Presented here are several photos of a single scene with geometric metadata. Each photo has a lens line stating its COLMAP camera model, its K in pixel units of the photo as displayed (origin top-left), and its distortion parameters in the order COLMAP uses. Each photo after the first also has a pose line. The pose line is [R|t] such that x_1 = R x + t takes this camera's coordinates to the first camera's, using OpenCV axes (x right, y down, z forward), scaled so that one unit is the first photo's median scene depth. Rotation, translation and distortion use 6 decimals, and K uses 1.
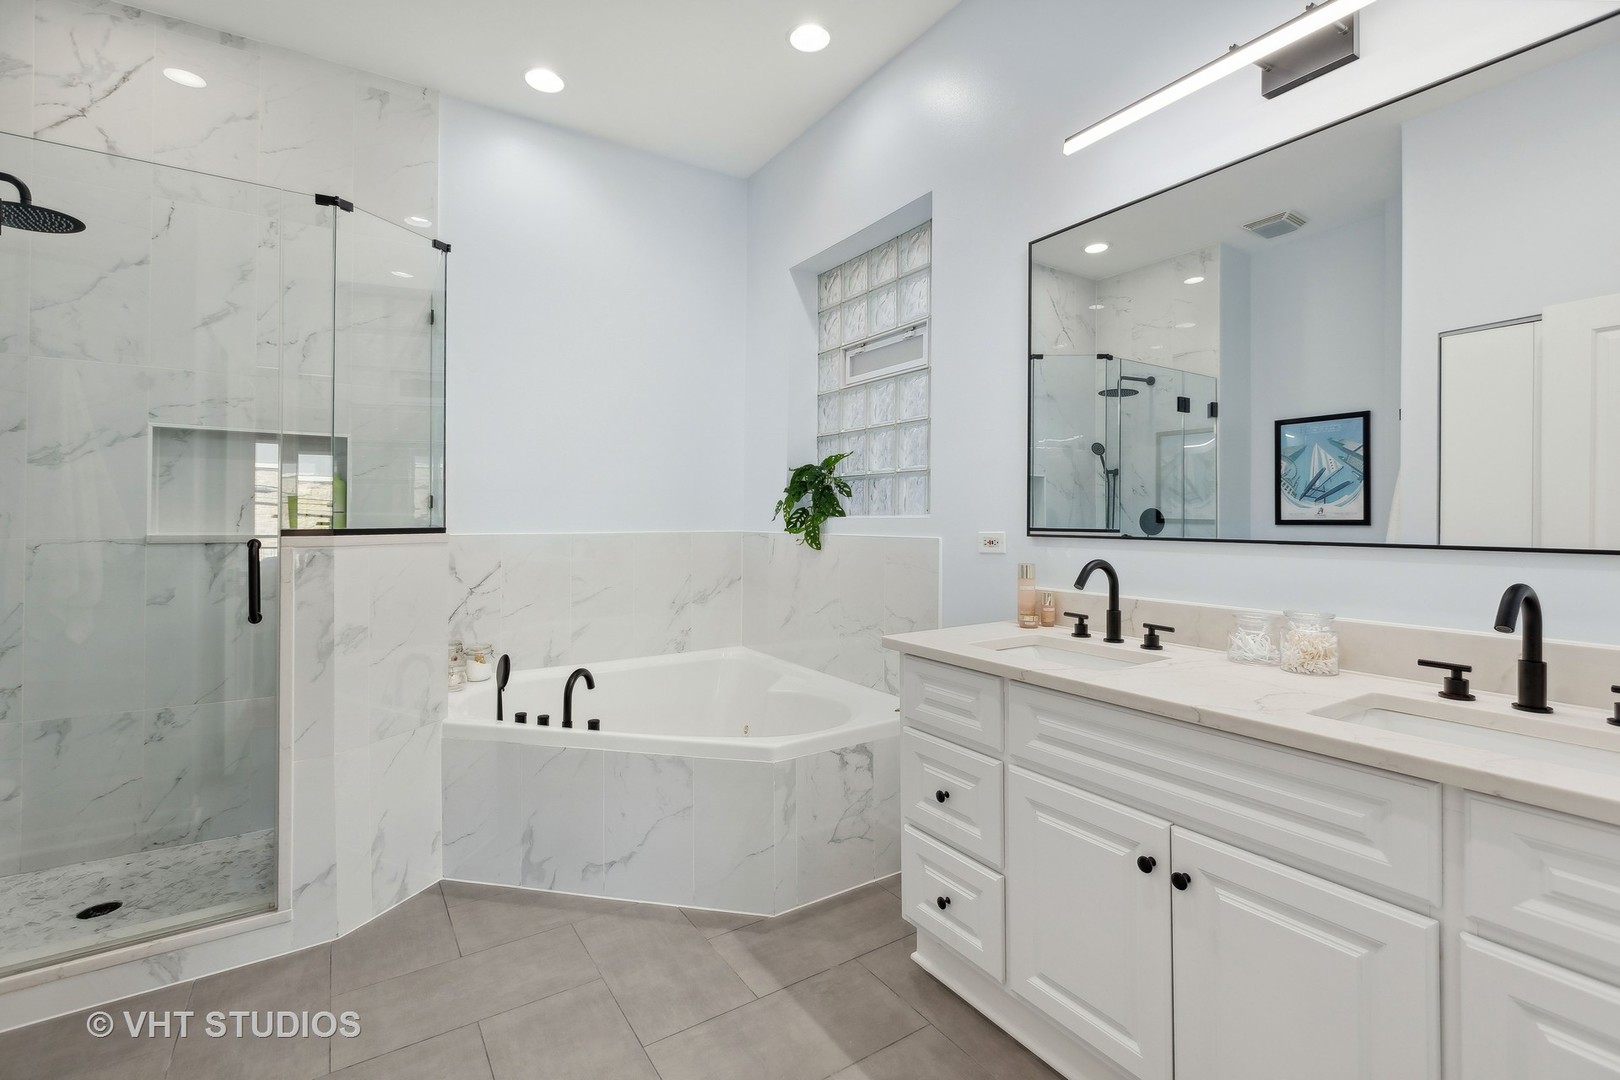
lens RADIAL K [[727.3, 0, 812.7], [0, 727.3, 528.6], [0, 0, 1]] dist [0.003738, -0.000612]
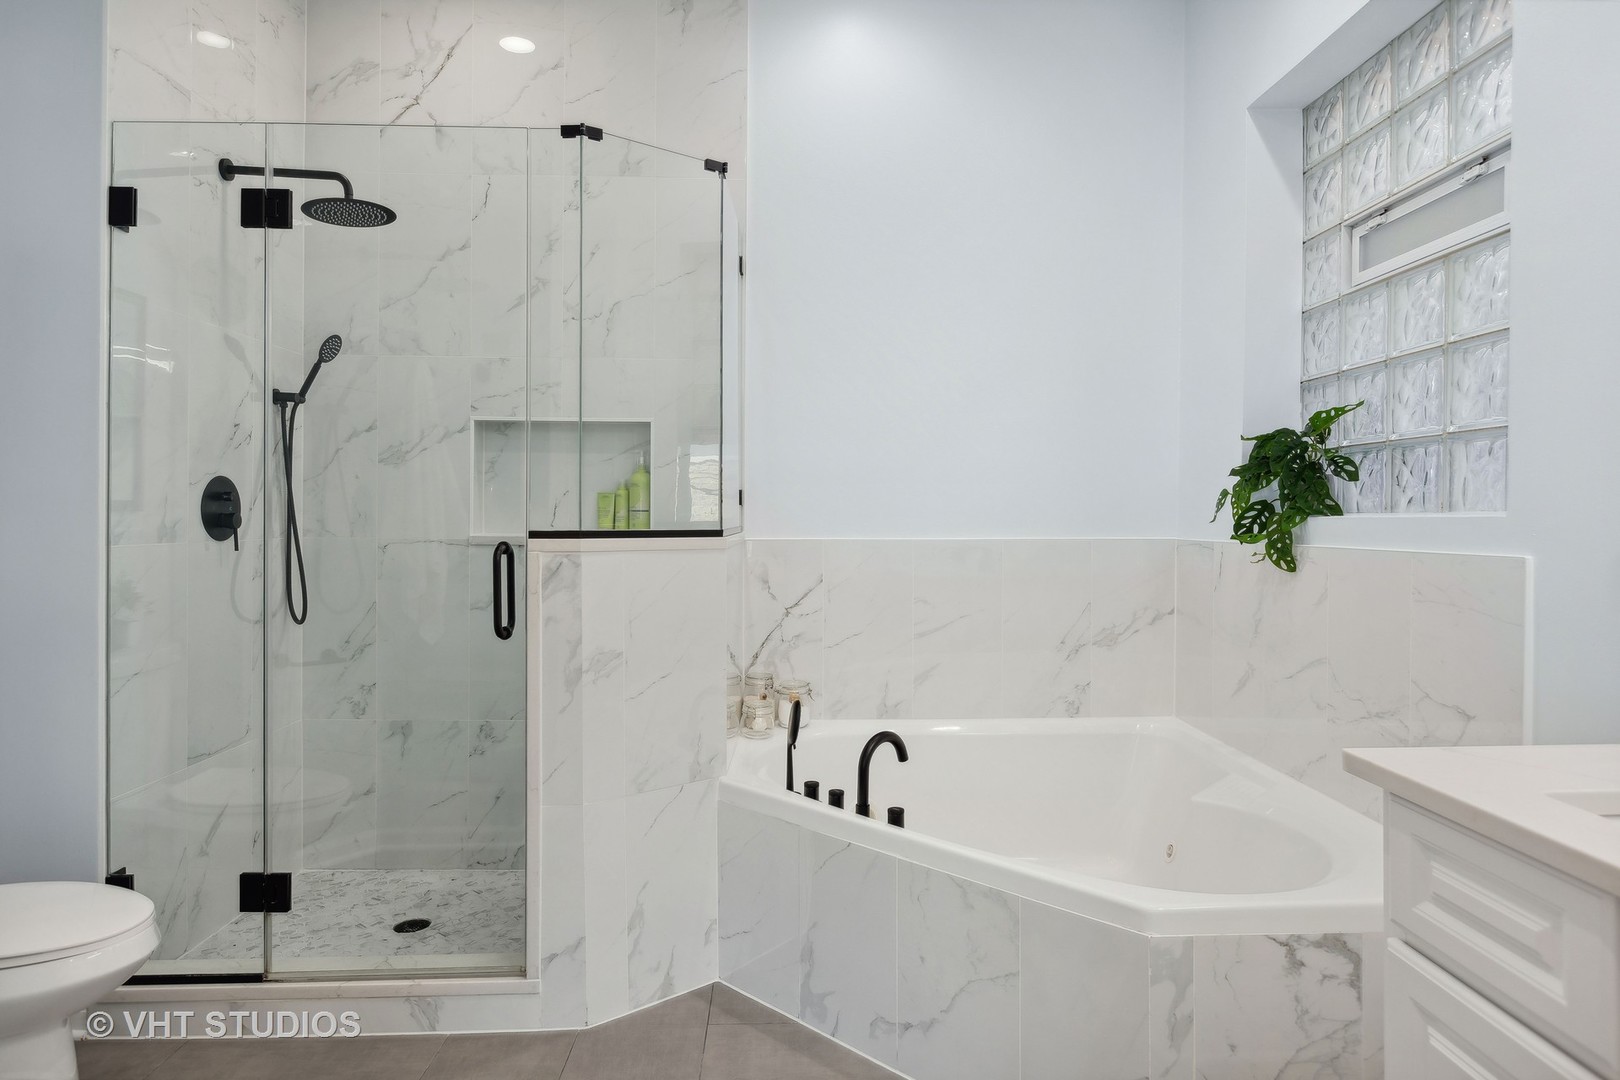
lens RADIAL K [[935.4, 0, 810.9], [0, 935.4, 530.6], [0, 0, 1]] dist [-0.000732, -0.000619]
pose [[0.851178, 0.007696, -0.524820, 0.096783], [-0.008516, 0.999963, 0.000852, -0.002119], [0.524808, 0.003744, 0.851213, 0.198078]]
